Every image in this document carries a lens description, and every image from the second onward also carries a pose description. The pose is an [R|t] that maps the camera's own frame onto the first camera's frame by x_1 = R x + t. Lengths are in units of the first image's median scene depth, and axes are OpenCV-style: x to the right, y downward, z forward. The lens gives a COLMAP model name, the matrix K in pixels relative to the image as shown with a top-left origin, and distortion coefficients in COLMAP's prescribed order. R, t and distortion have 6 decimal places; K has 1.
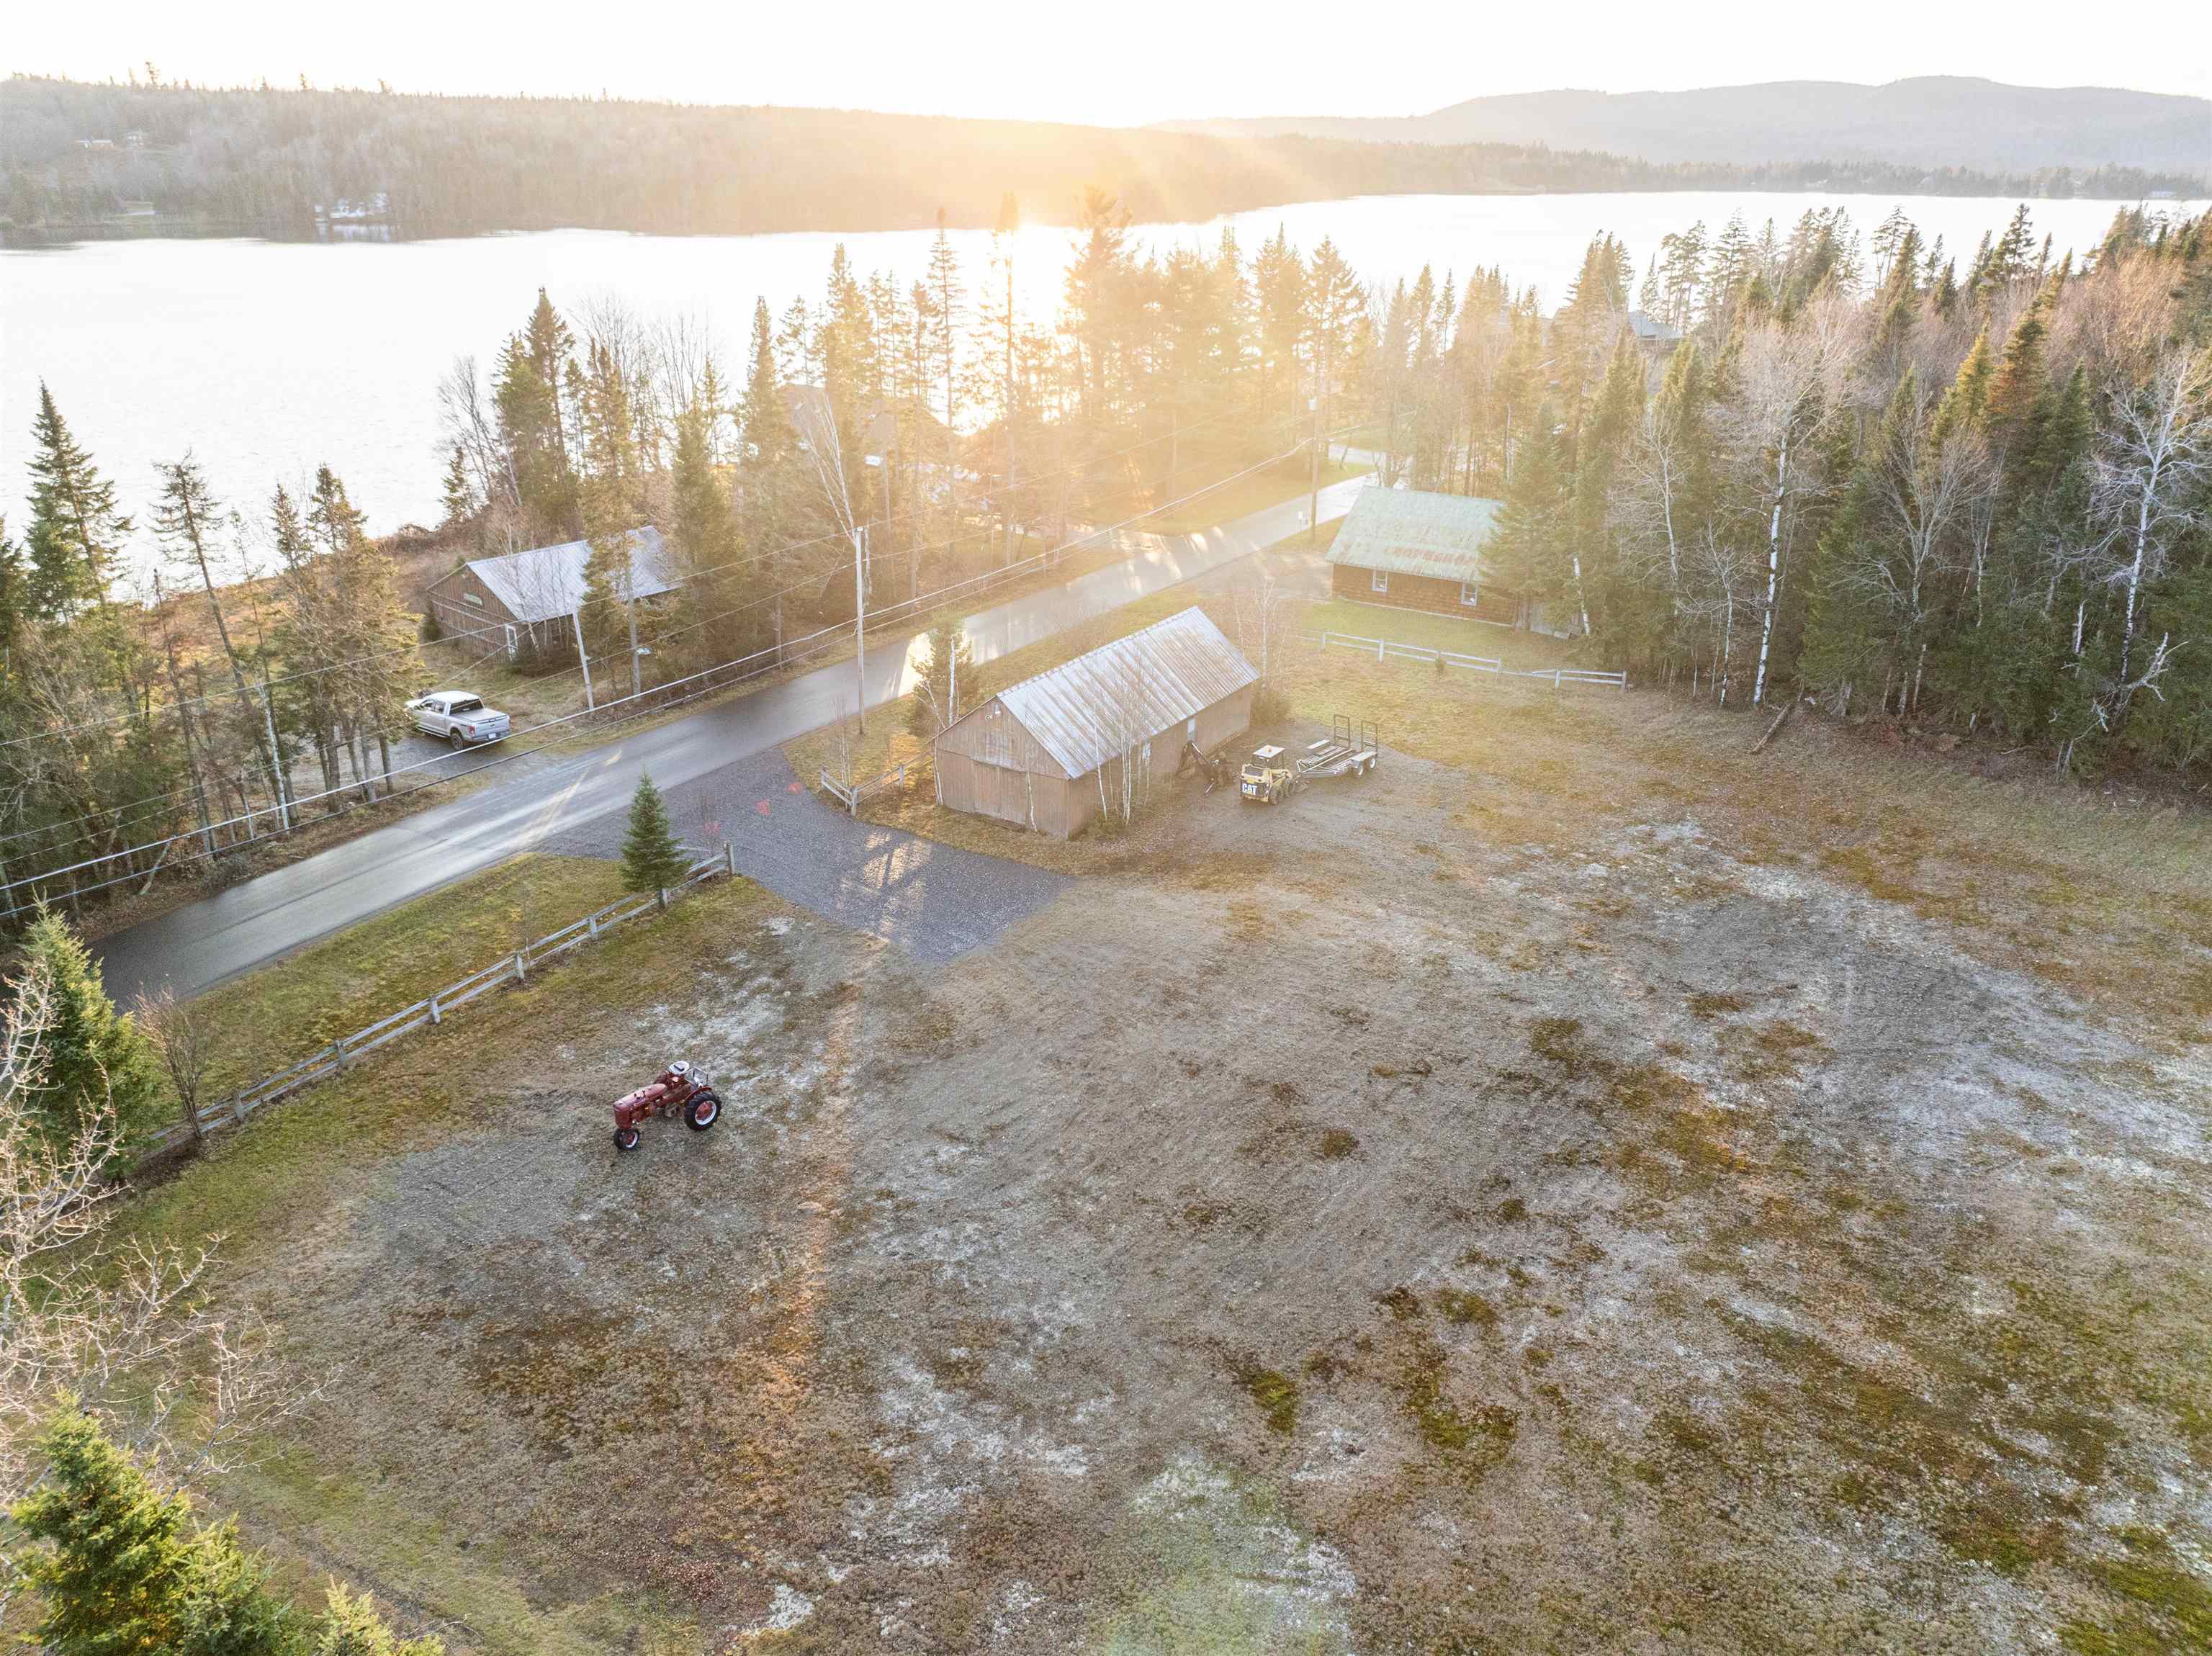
lens RADIAL K [[1550.8, 0, 1115.6], [0, 1550.8, 827.4], [0, 0, 1]] dist [-0.036672, -0.001411]
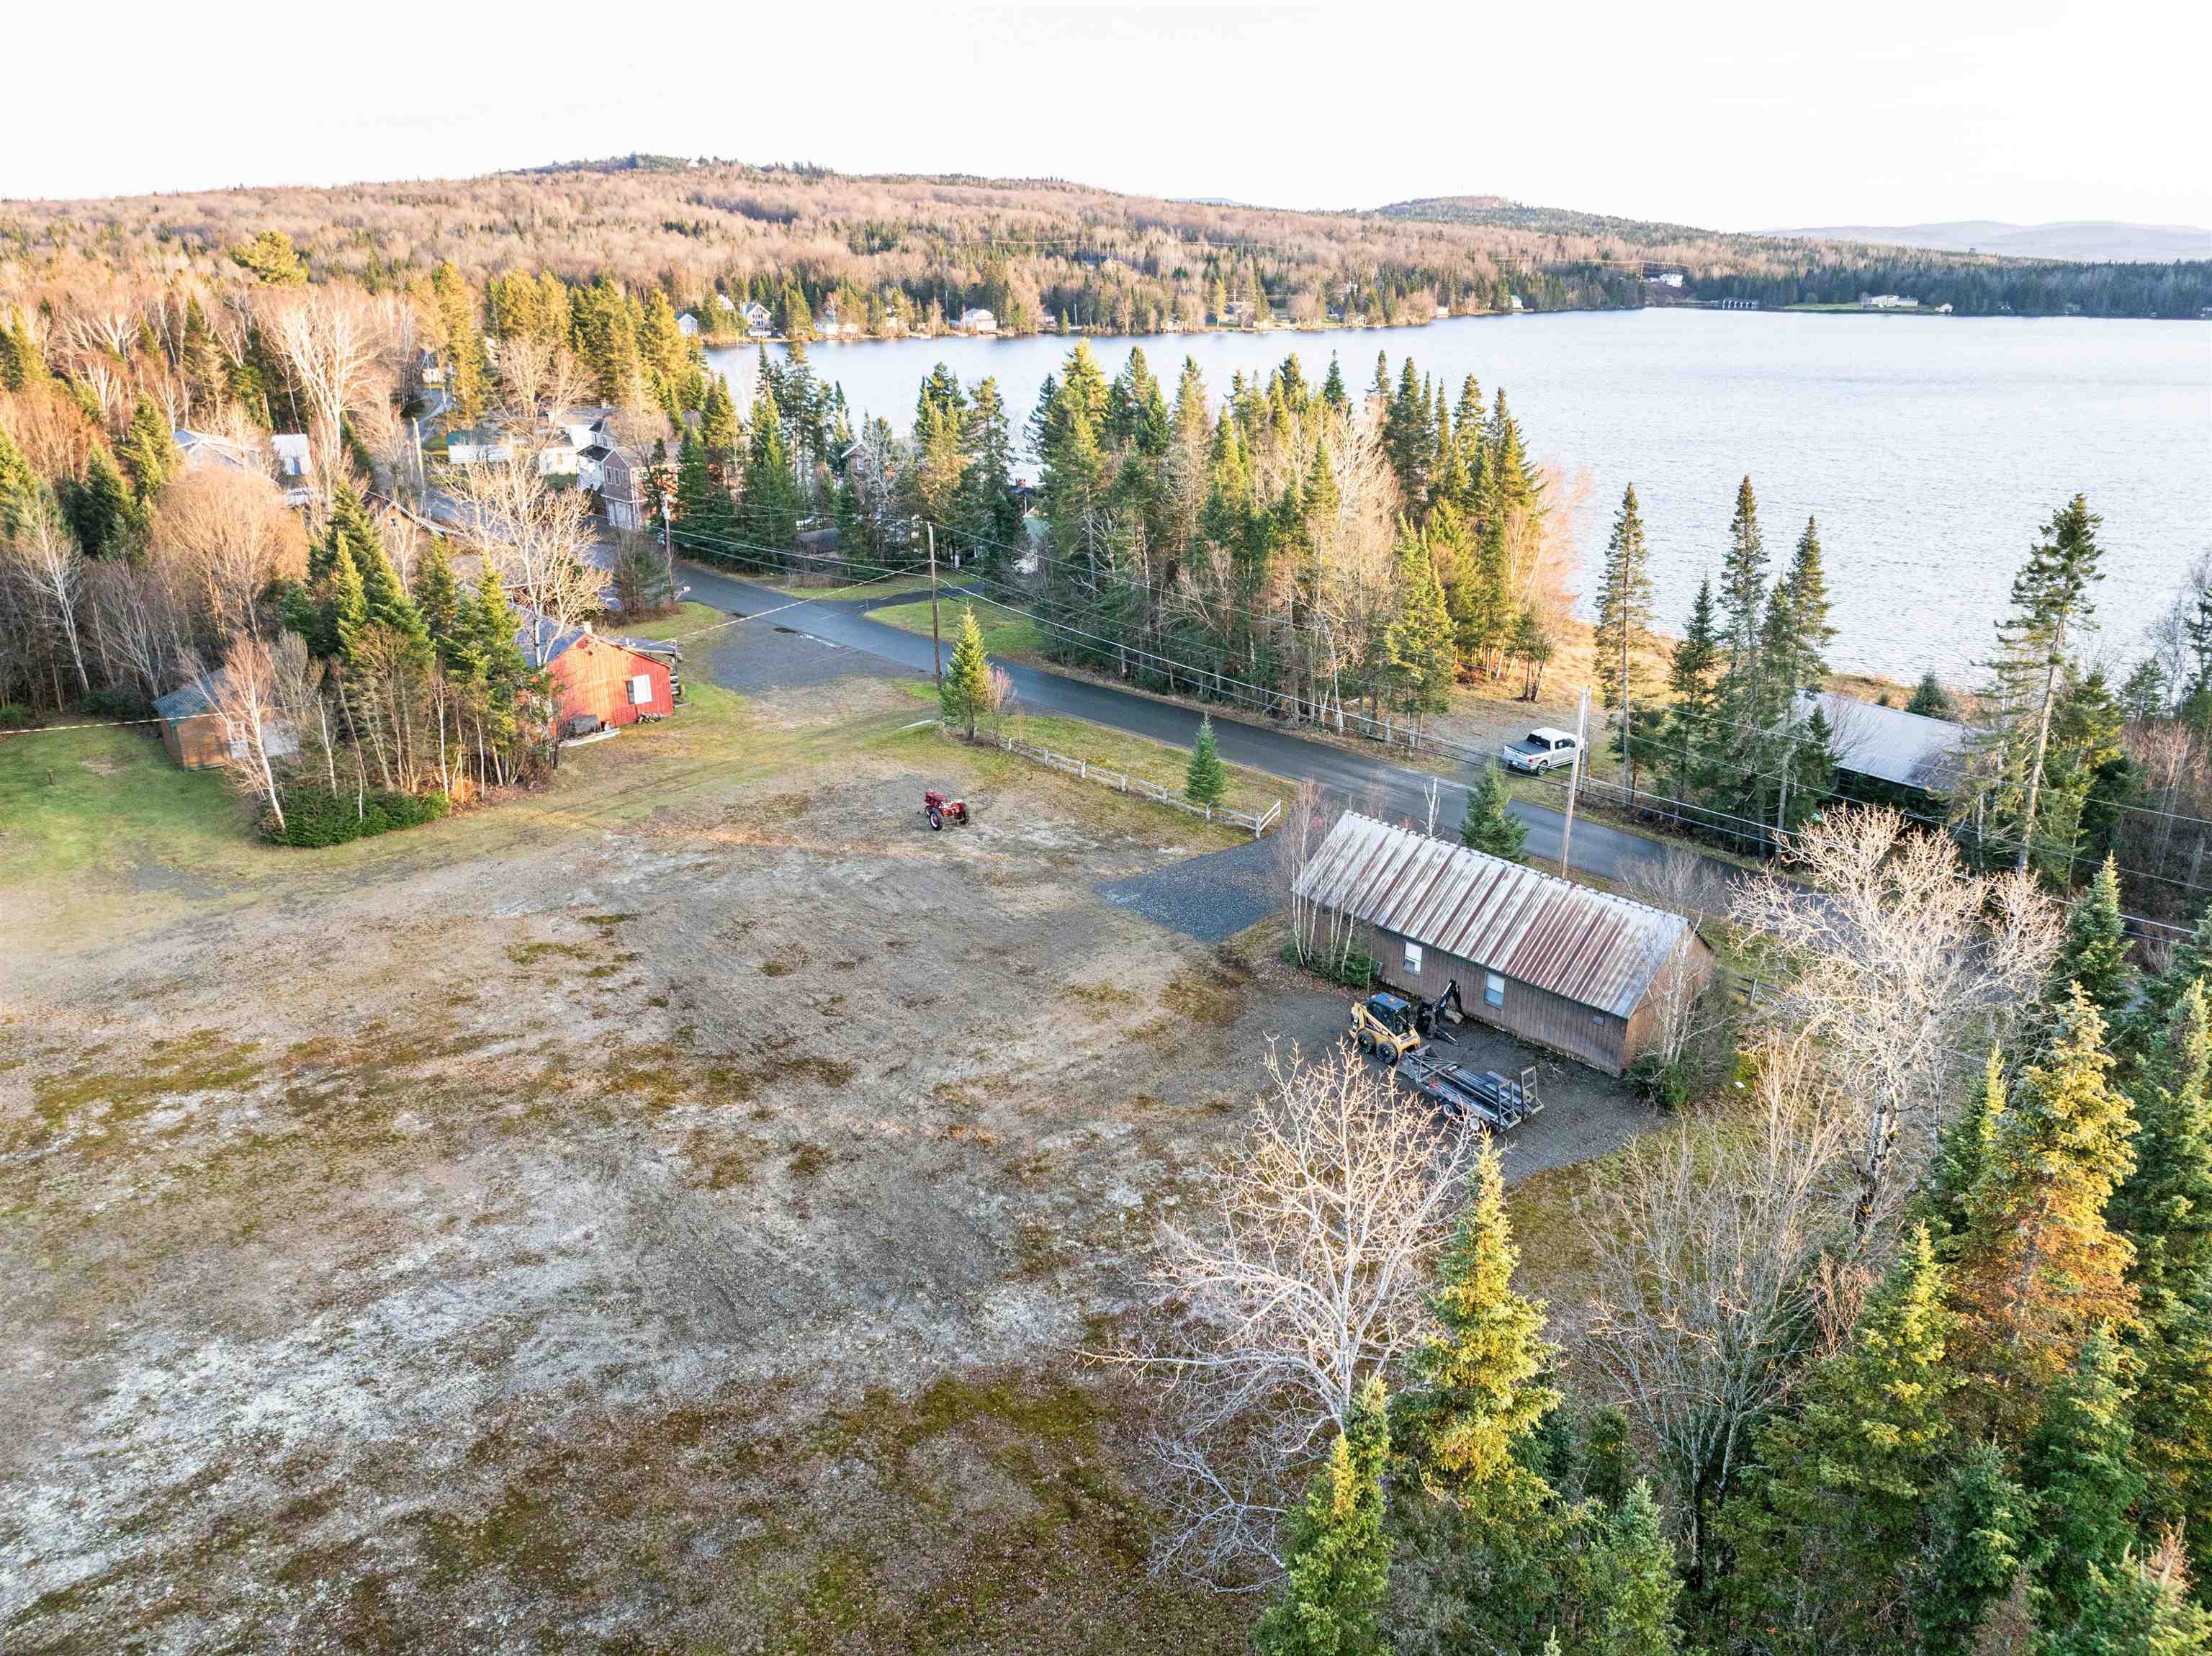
lens RADIAL K [[1544.3, 0, 1106.0], [0, 1544.3, 828.0], [0, 0, 1]] dist [-0.034925, 0.000179]
pose [[-0.247886, 0.332143, -0.910073, 1.250453], [-0.391663, 0.824843, 0.407719, -0.587479], [0.886088, 0.457510, -0.074379, 1.198923]]
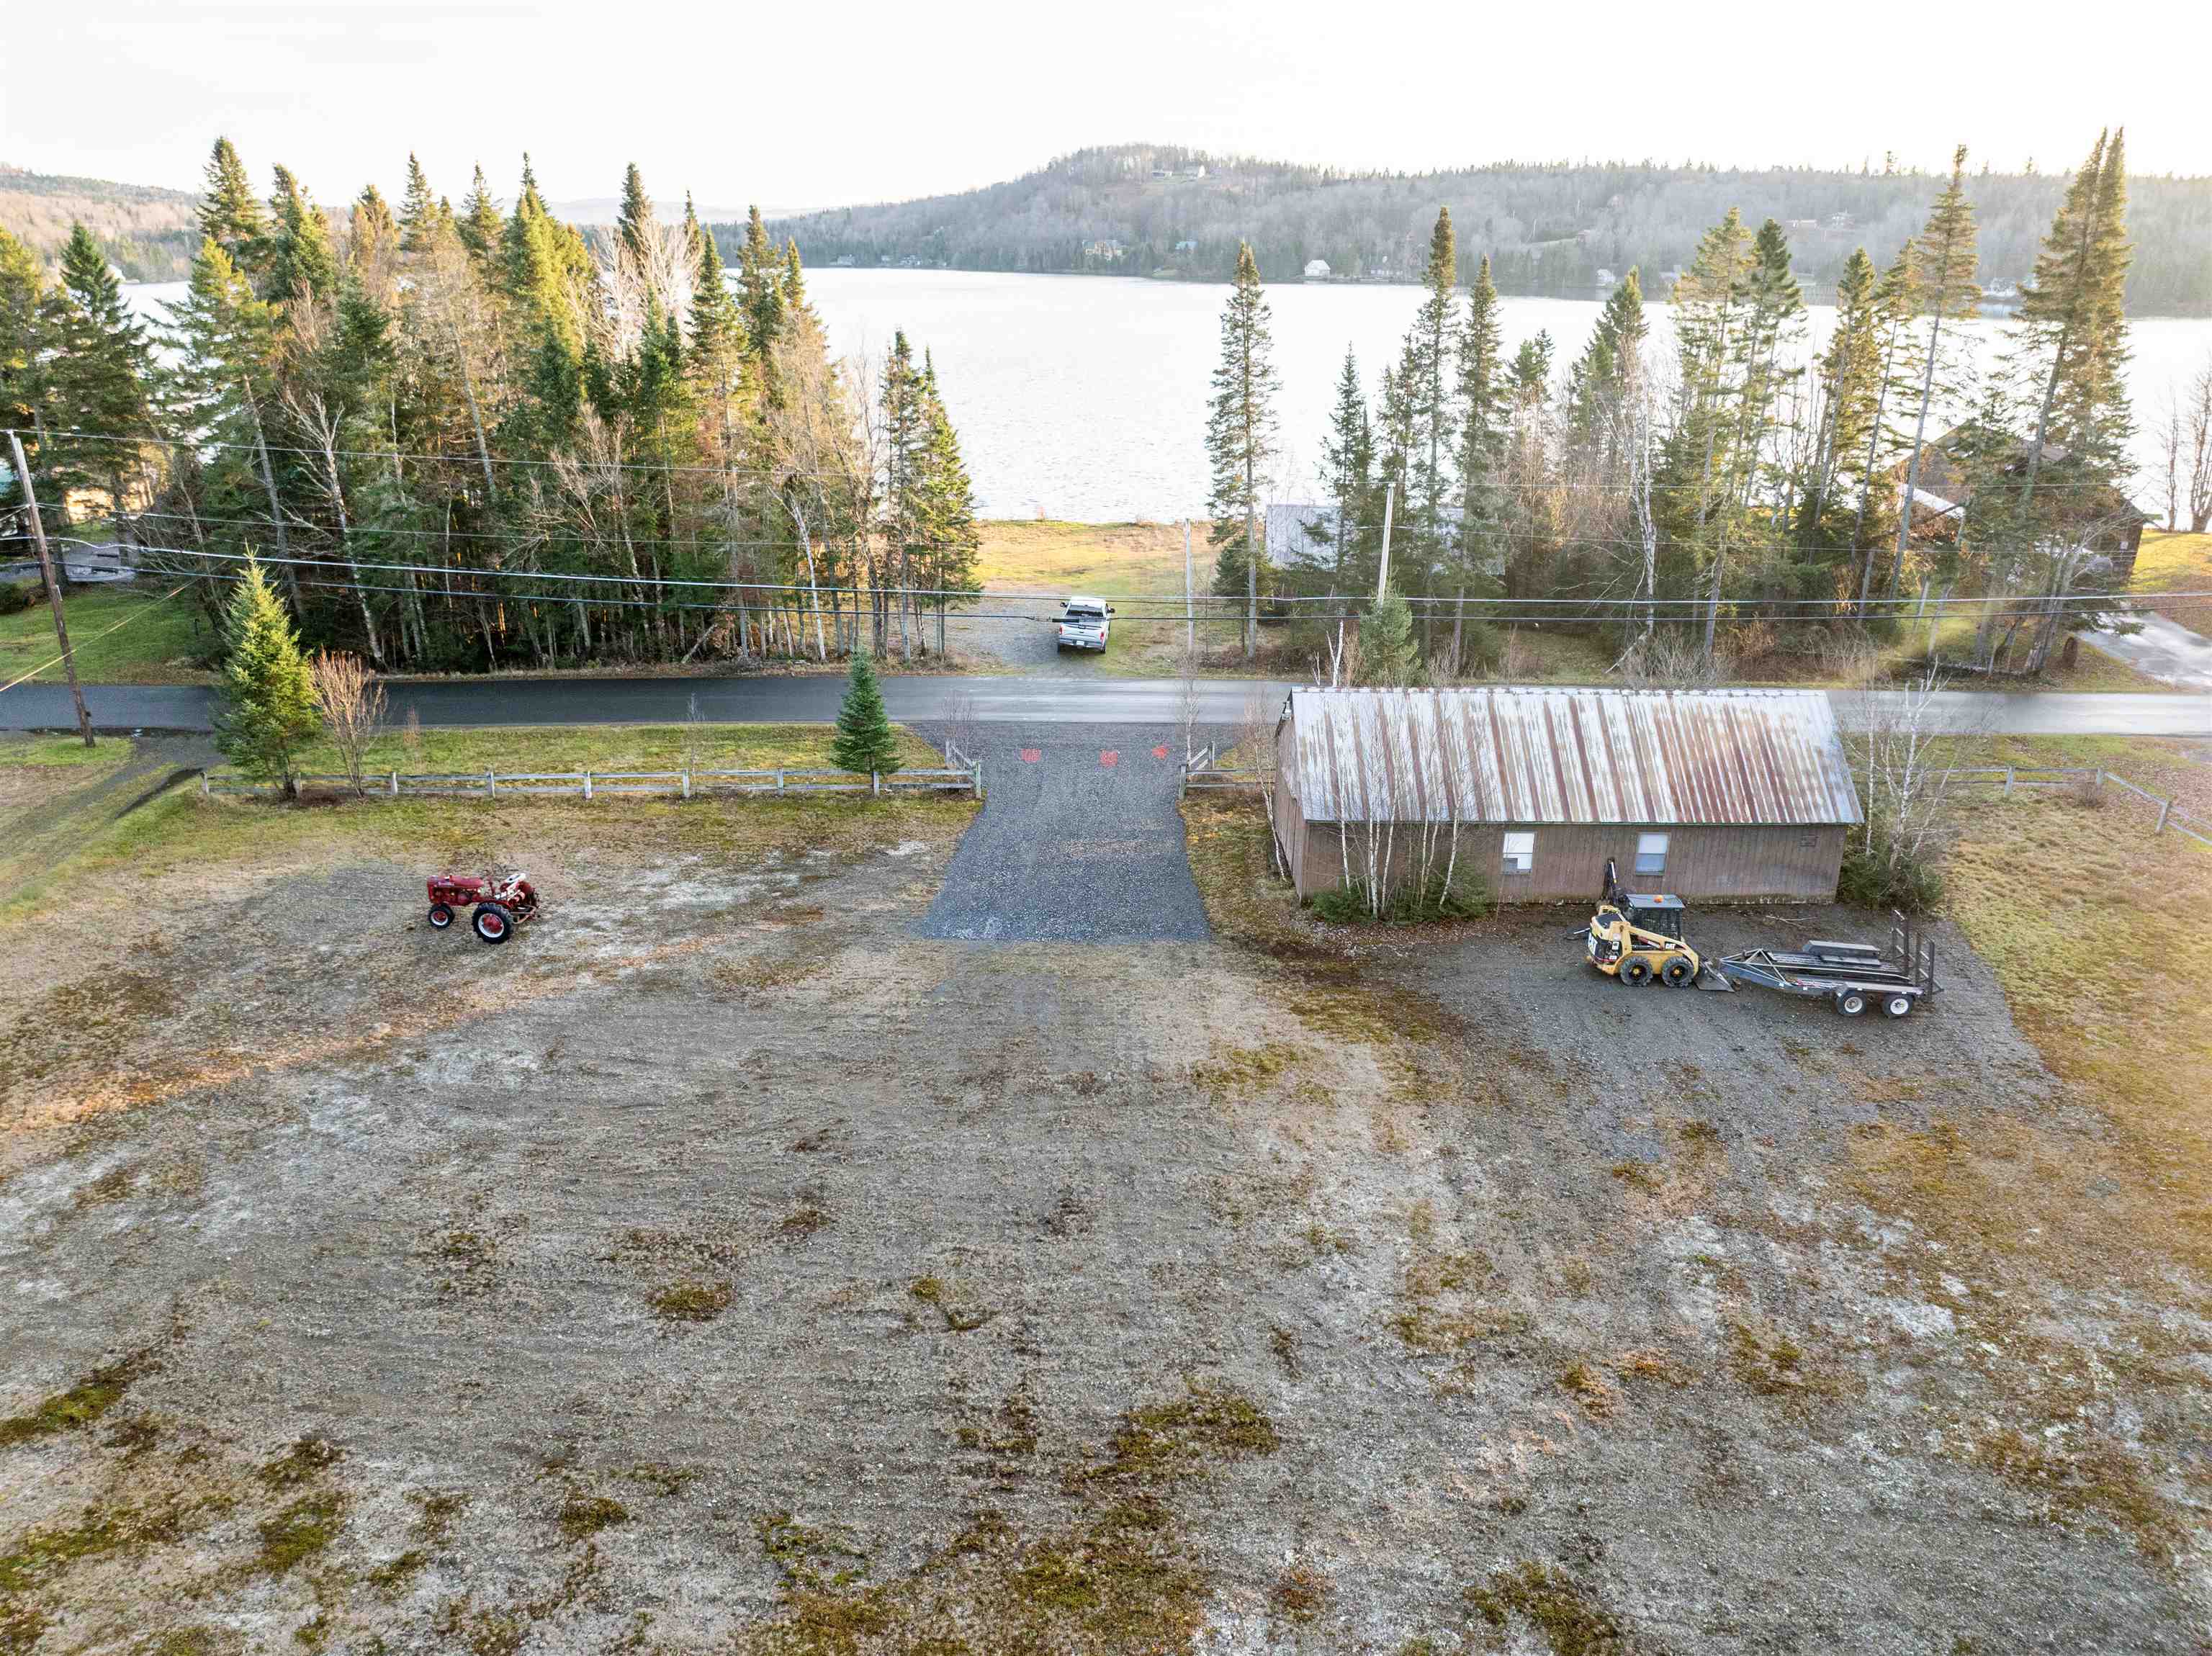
lens RADIAL K [[1561.0, 0, 1115.1], [0, 1561.0, 814.9], [0, 0, 1]] dist [-0.042462, 0.003275]
pose [[0.552031, 0.287940, -0.782529, 0.617031], [-0.336727, 0.935538, 0.106699, -0.102313], [0.762808, 0.204597, 0.613403, 0.623410]]
